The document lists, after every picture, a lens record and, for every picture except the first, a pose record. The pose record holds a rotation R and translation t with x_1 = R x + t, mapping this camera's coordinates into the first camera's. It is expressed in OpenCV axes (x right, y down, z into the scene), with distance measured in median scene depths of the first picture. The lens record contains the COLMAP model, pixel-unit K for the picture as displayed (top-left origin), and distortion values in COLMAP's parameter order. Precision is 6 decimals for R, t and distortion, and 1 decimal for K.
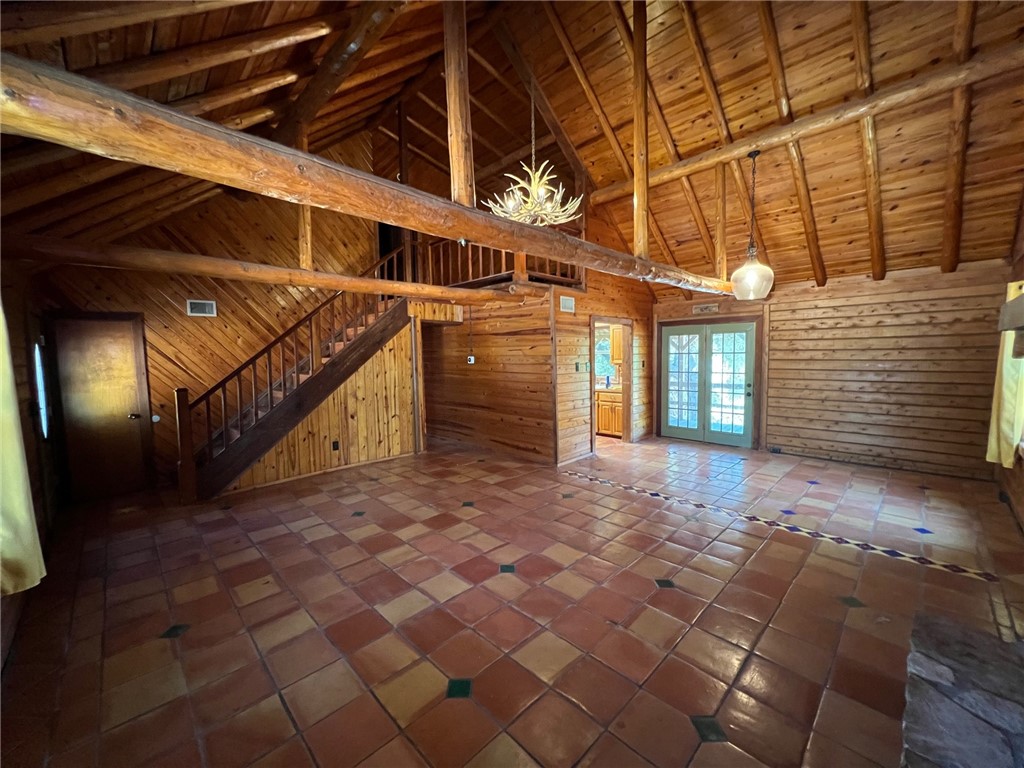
lens RADIAL K [[410.4, 0, 510.6], [0, 410.4, 382.4], [0, 0, 1]] dist [-0.003752, -0.000295]
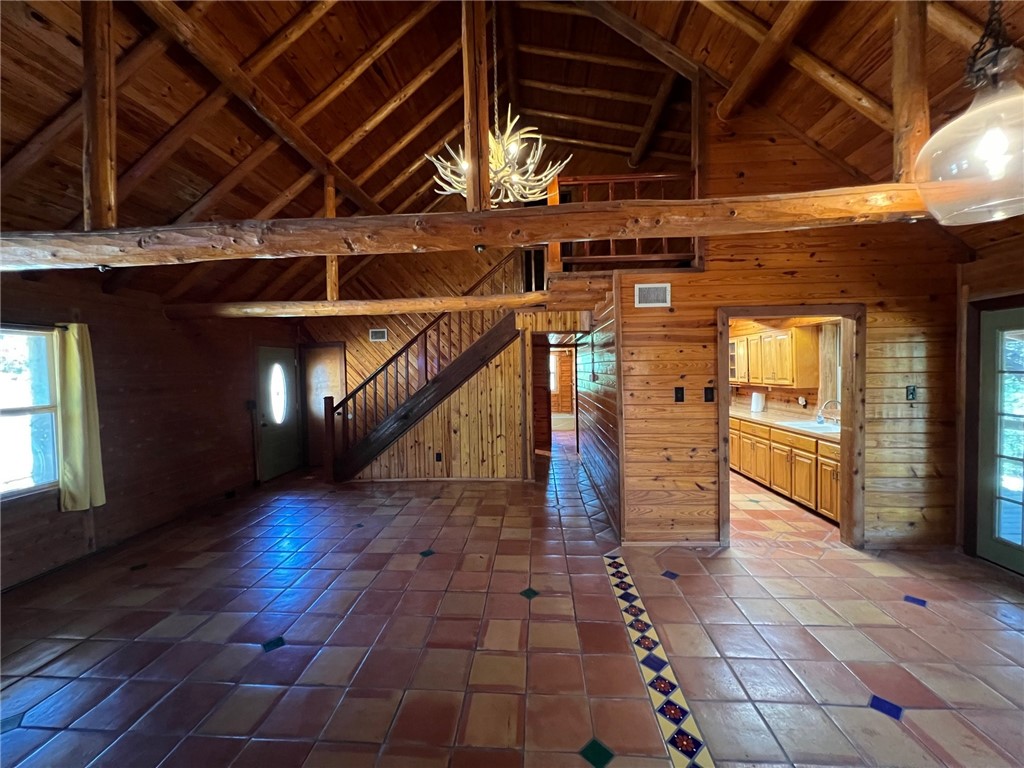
lens RADIAL K [[410.4, 0, 510.0], [0, 410.4, 381.3], [0, 0, 1]] dist [-0.003752, -0.000295]
pose [[0.661853, 0.027739, -0.749120, 0.495115], [-0.045324, 0.998968, -0.003054, -0.047768], [0.748262, 0.035974, 0.662427, 0.438820]]
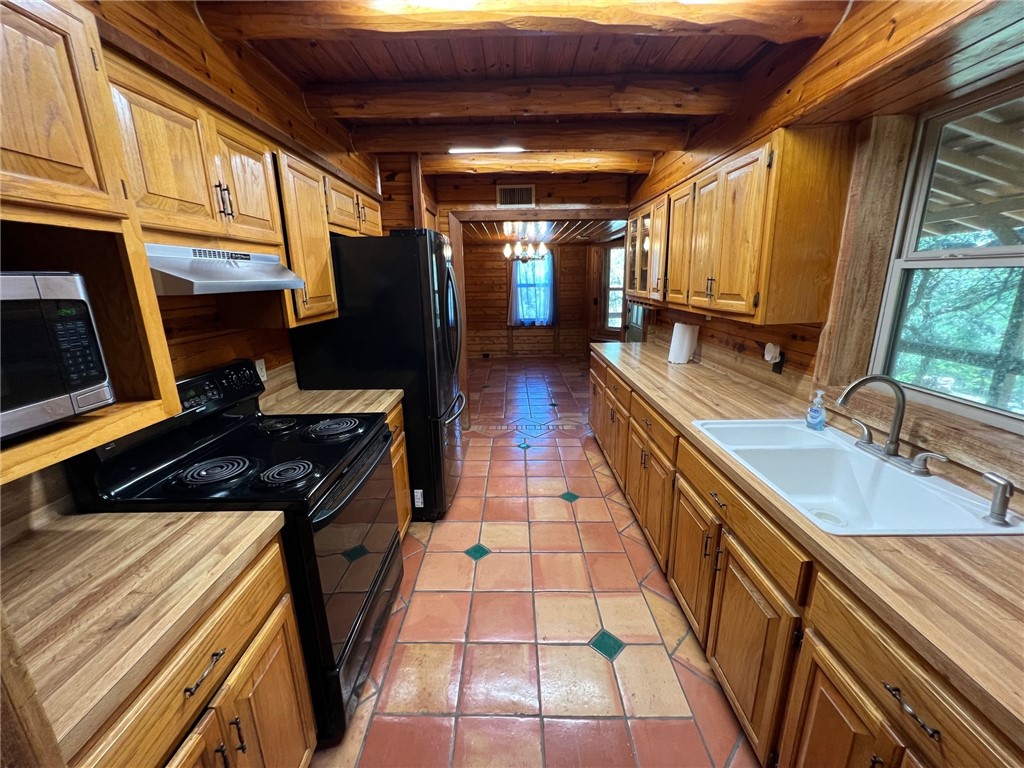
lens RADIAL K [[410.4, 0, 512.1], [0, 410.4, 382.6], [0, 0, 1]] dist [-0.003752, -0.000295]
pose [[0.707357, 0.182750, -0.682824, 0.376715], [-0.050846, 0.976653, 0.208717, -0.067055], [0.705025, -0.112919, 0.700135, 0.930245]]
